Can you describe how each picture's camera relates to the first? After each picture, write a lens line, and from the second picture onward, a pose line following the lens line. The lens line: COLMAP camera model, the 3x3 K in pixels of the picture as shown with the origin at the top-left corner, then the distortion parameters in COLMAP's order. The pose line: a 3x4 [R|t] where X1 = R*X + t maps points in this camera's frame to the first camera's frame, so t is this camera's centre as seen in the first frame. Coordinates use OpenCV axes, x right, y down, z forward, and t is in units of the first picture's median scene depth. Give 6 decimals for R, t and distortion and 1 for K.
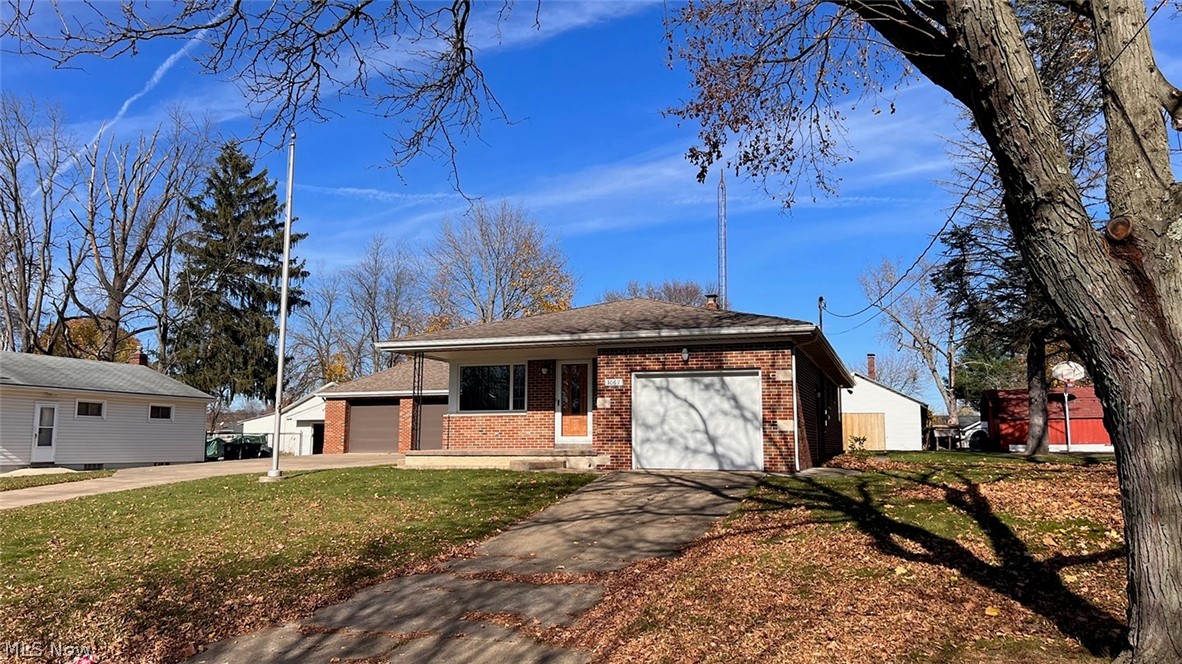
lens RADIAL K [[895.7, 0, 597.6], [0, 895.7, 333.4], [0, 0, 1]] dist [0.111823, -0.152044]
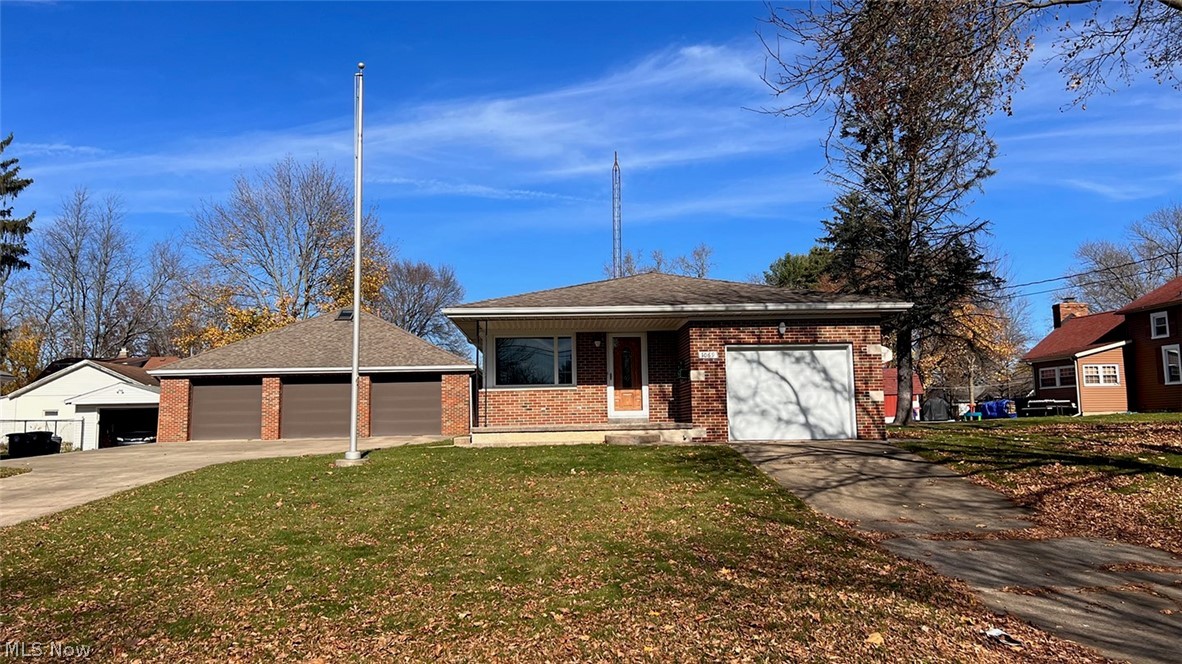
lens RADIAL K [[895.7, 0, 597.6], [0, 895.7, 333.4], [0, 0, 1]] dist [0.111823, -0.152044]
pose [[0.928097, 0.020001, 0.371801, -0.472083], [-0.025600, 0.999621, 0.010128, 0.023933], [-0.371457, -0.018917, 0.928257, 0.120522]]
